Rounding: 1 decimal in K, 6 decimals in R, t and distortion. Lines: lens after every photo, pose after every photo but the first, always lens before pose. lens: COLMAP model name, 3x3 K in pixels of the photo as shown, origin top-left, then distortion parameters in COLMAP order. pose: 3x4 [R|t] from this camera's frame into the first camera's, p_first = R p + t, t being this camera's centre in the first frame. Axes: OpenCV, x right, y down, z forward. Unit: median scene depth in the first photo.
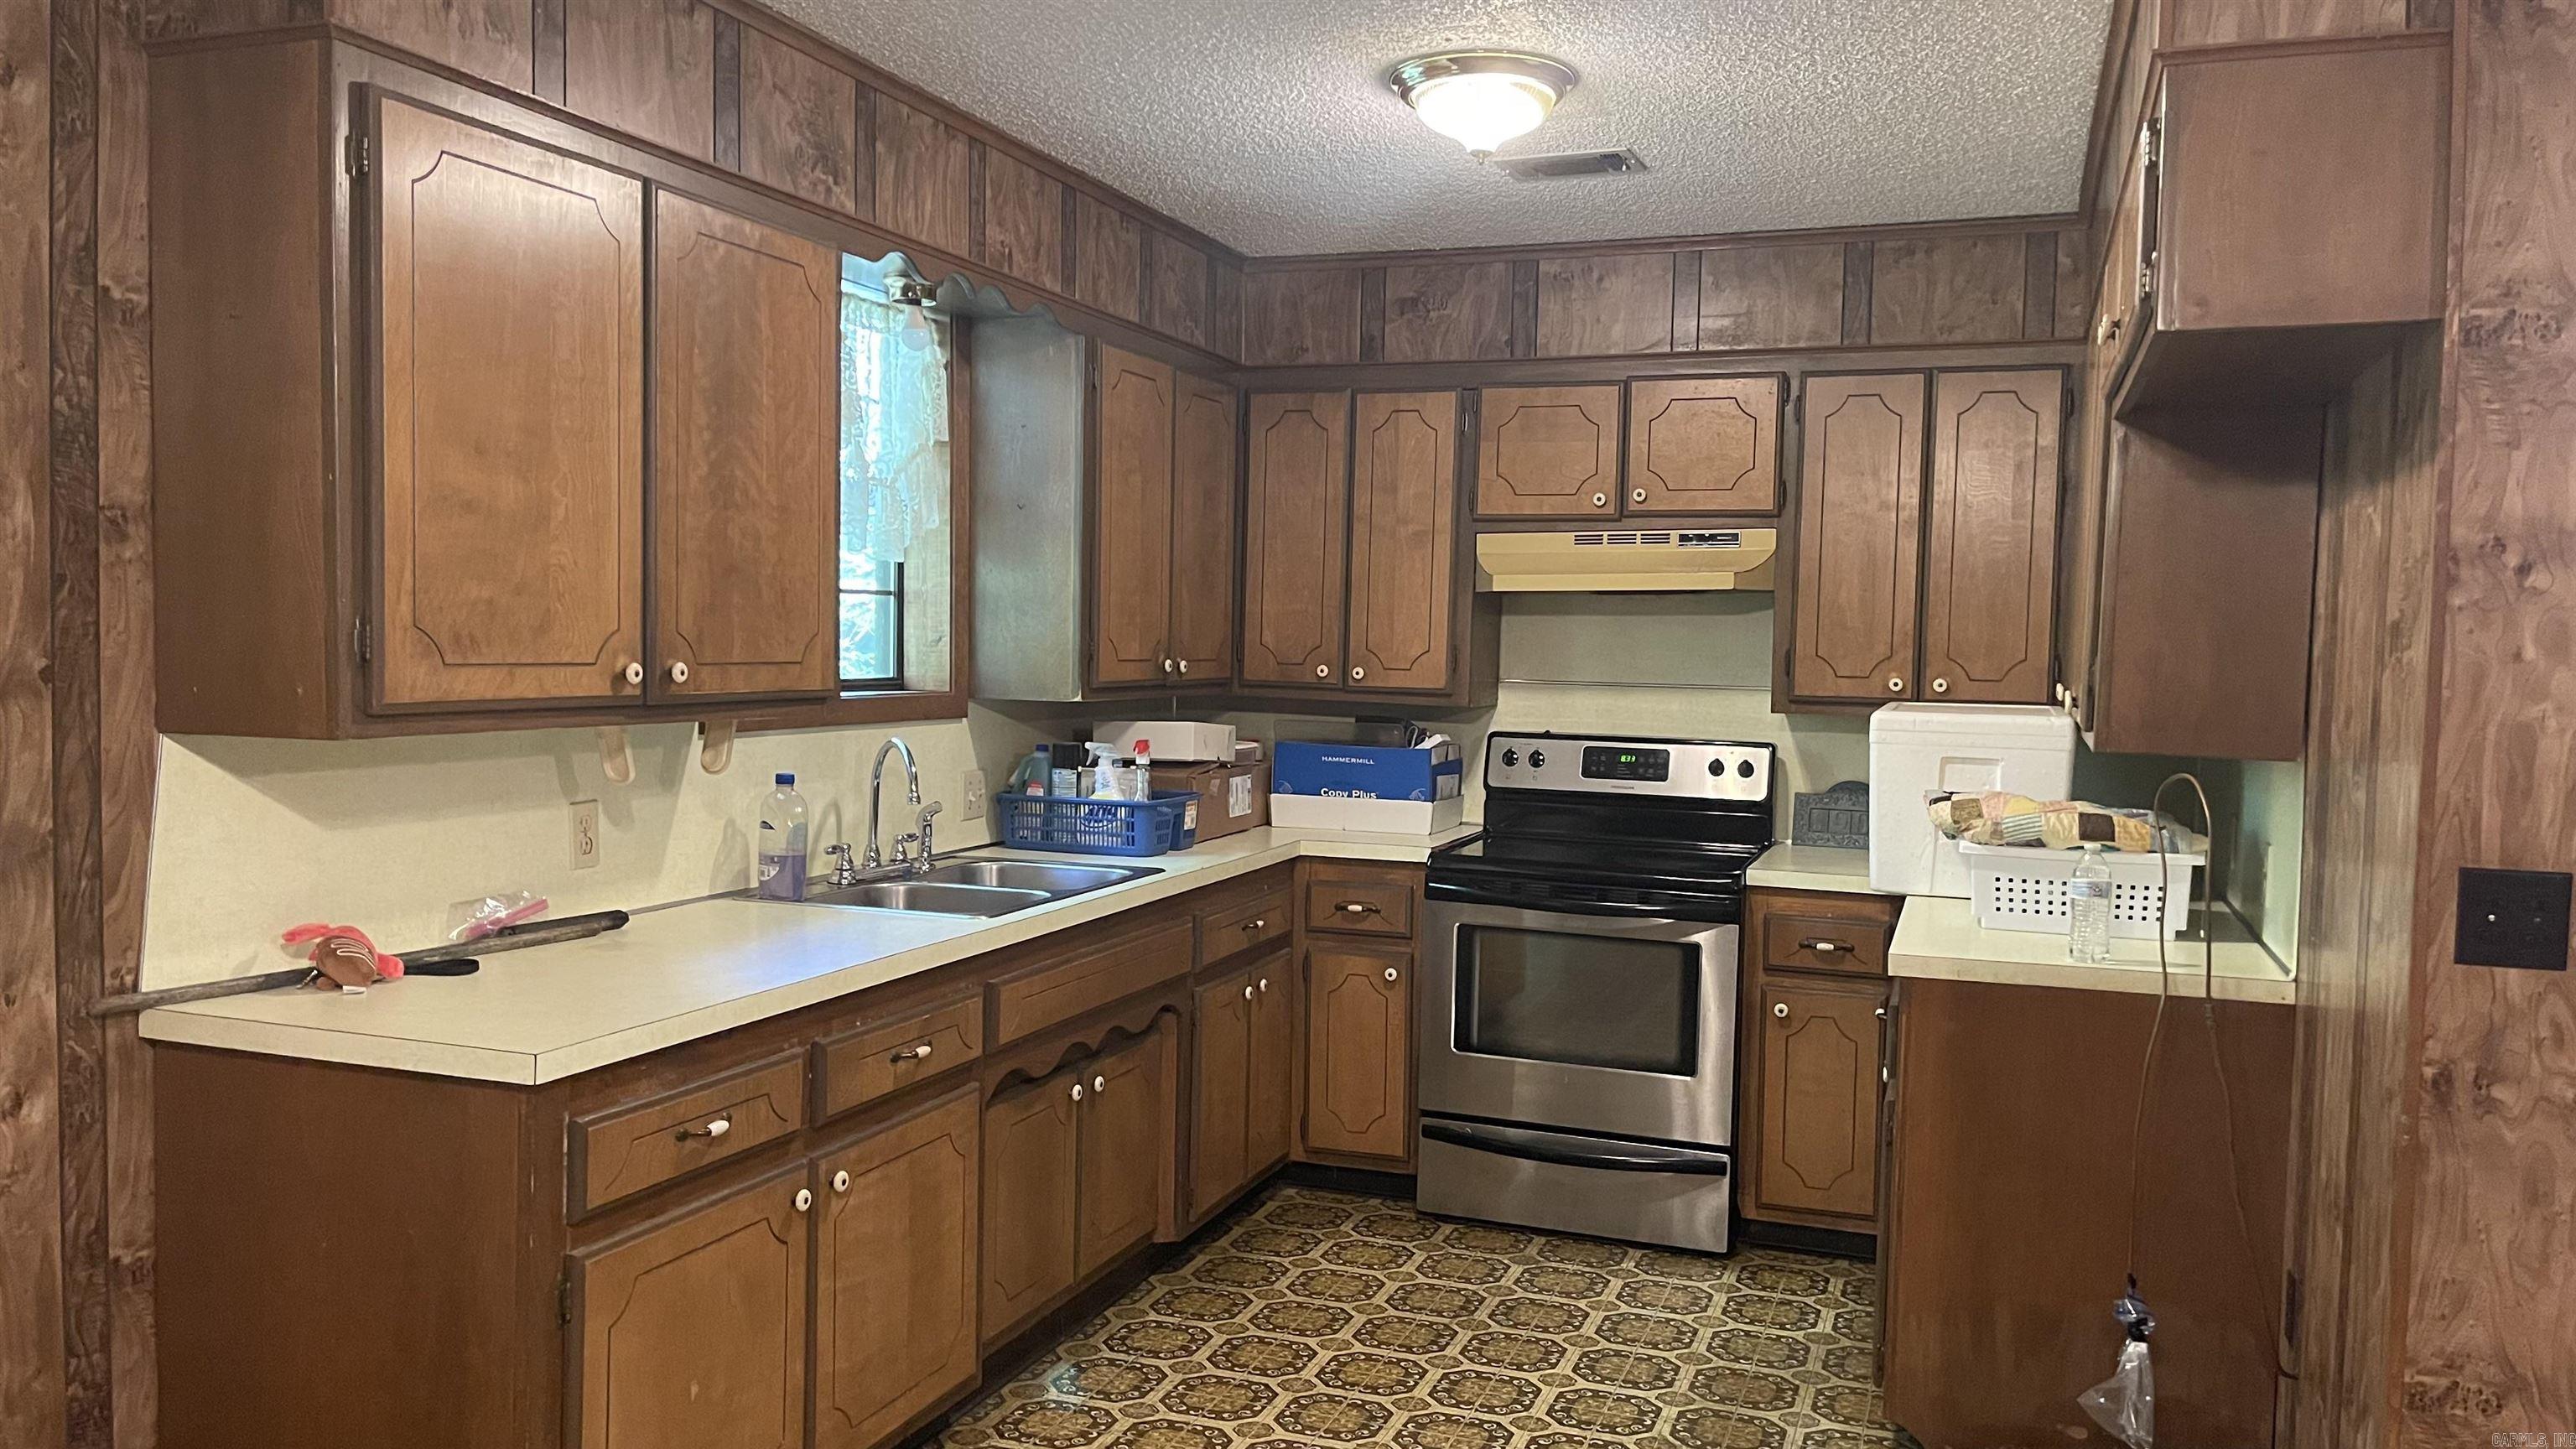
lens RADIAL K [[1964.1, 0, 1288.0], [0, 1964.1, 724.5], [0, 0, 1]] dist [0.108608, -0.134993]
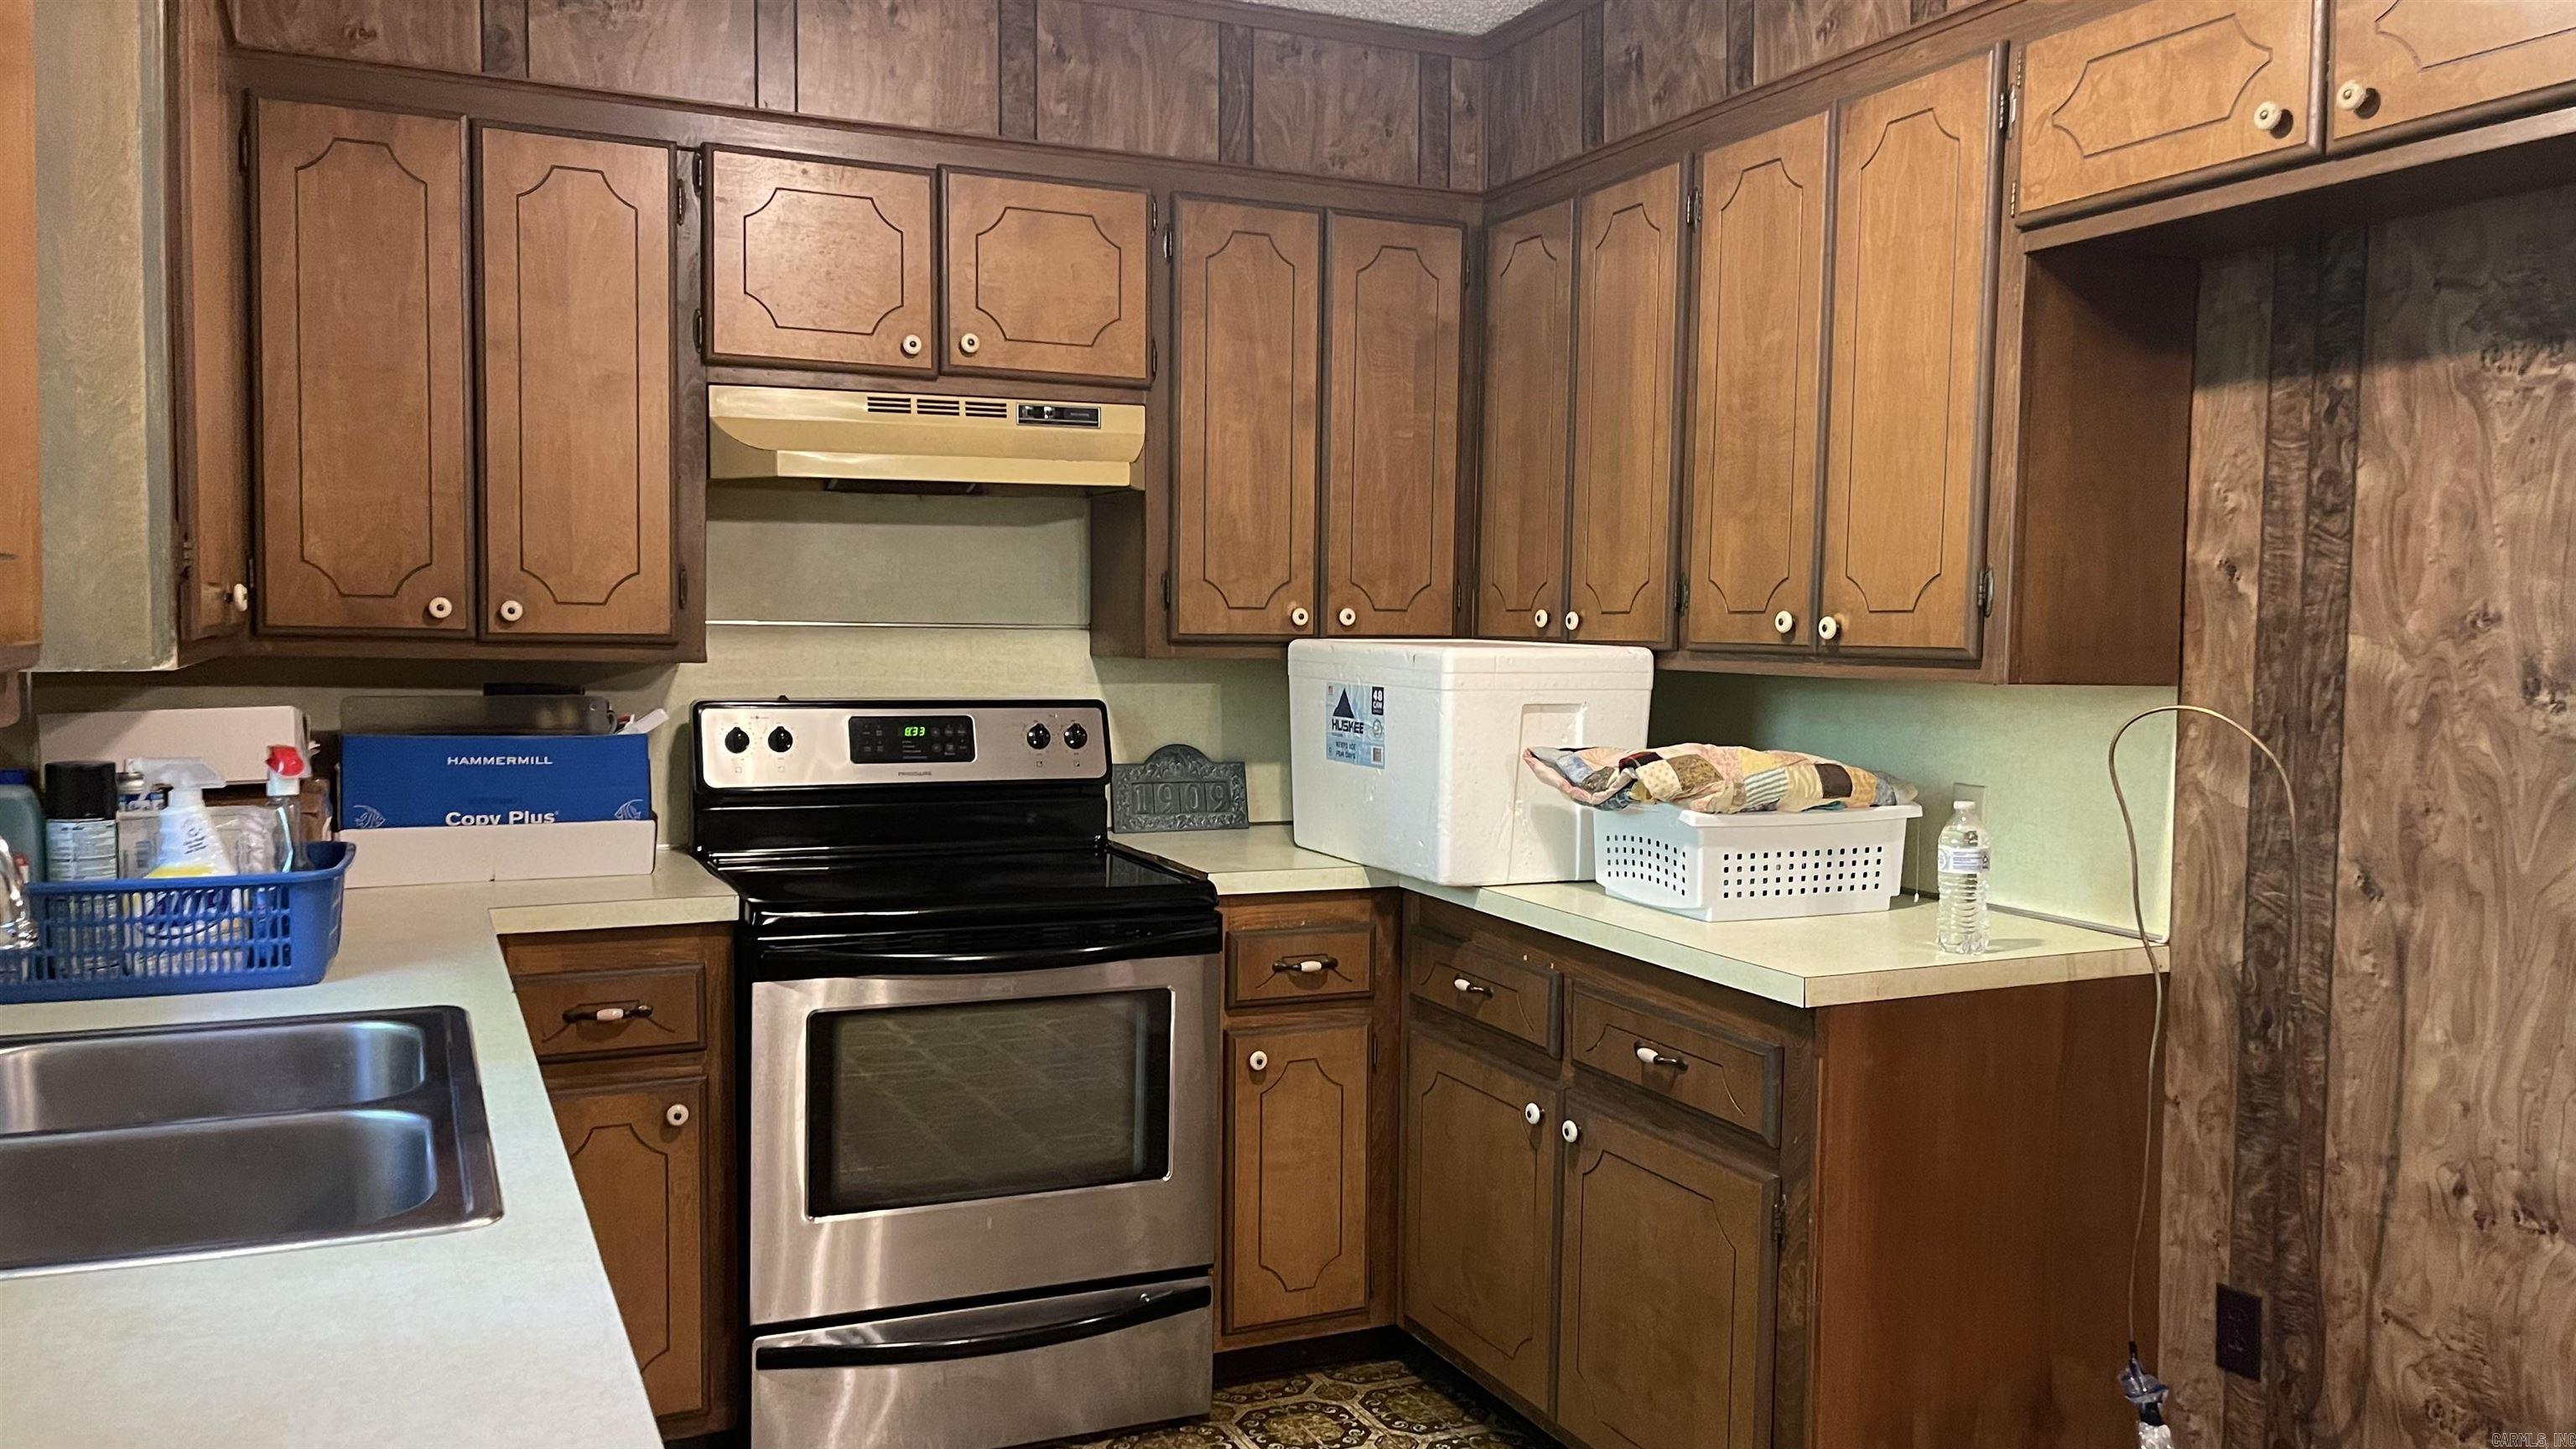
lens RADIAL K [[1948.3, 0, 1296.4], [0, 1948.3, 732.9], [0, 0, 1]] dist [0.095652, -0.138216]
pose [[0.707873, -0.055385, 0.704165, -0.238651], [0.036458, 0.998457, 0.041883, -0.006742], [-0.705398, -0.003975, 0.708800, 0.467251]]
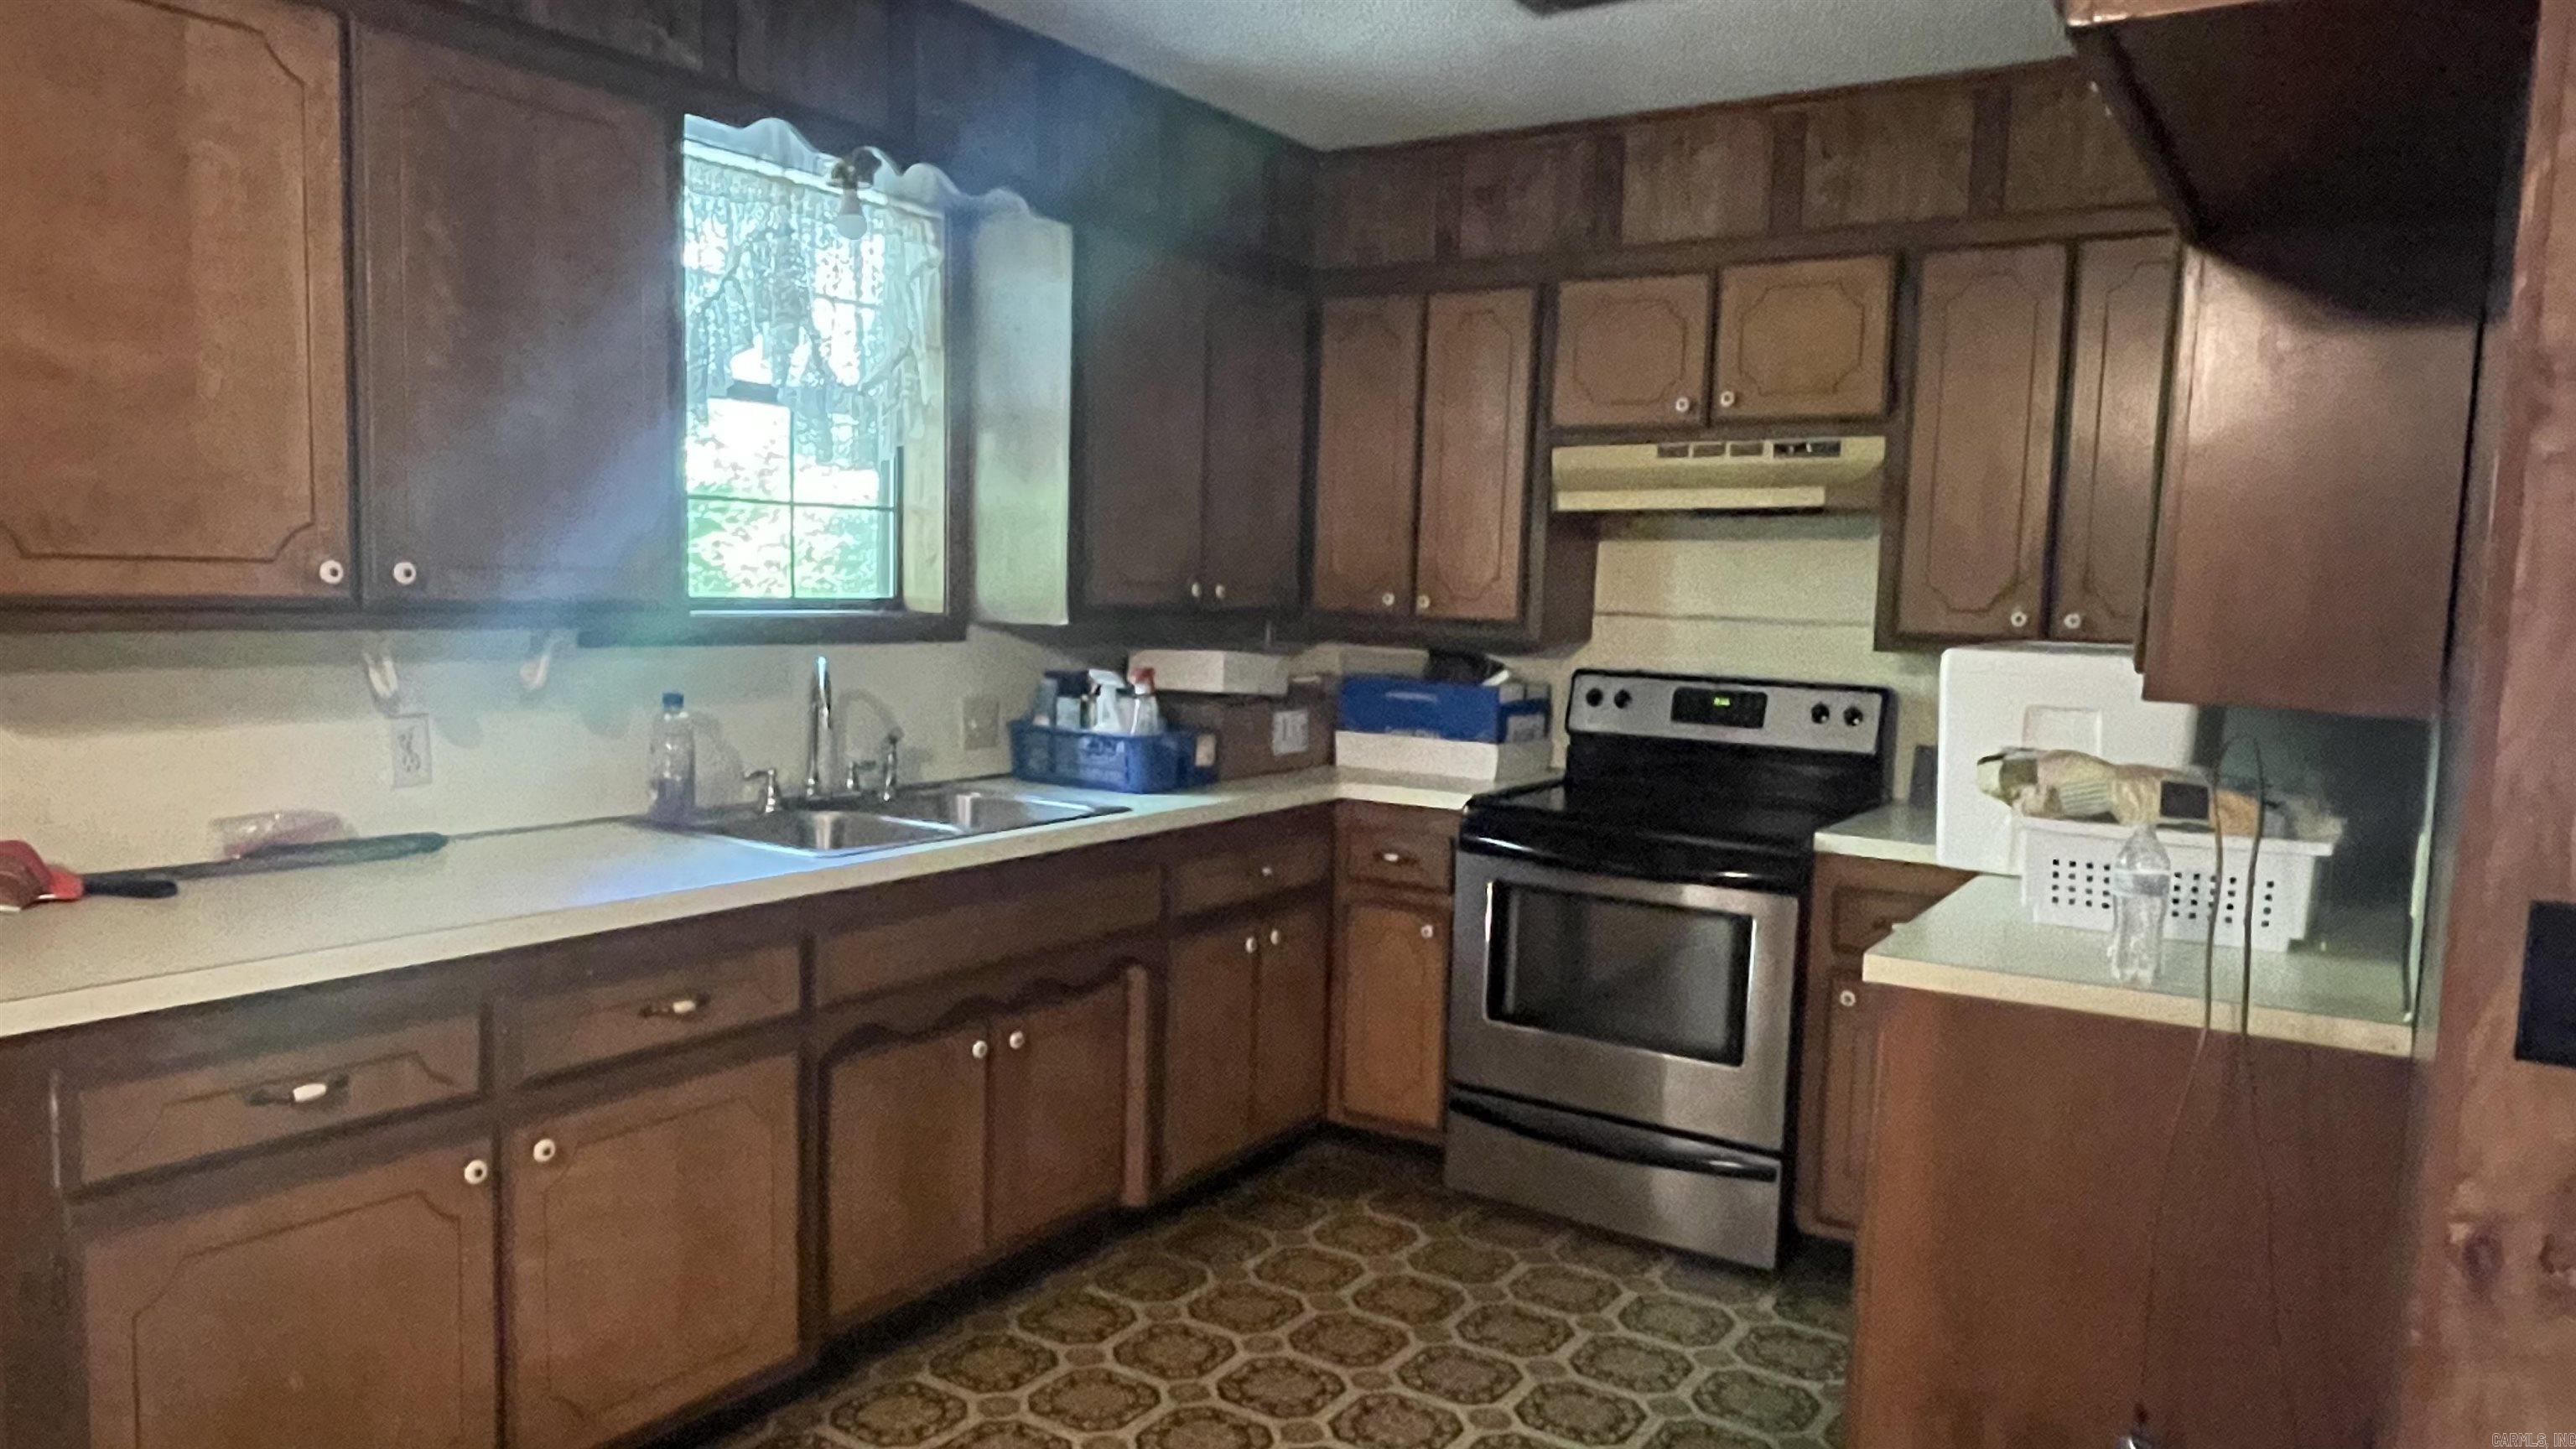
lens RADIAL K [[1753.3, 0, 1272.0], [0, 1753.3, 742.6], [0, 0, 1]] dist [0.034008, -0.002688]
pose [[0.973846, 0.028963, -0.225356, 0.171274], [-0.019258, 0.998795, 0.045145, 0.004218], [0.226392, -0.039625, 0.973230, 0.204251]]
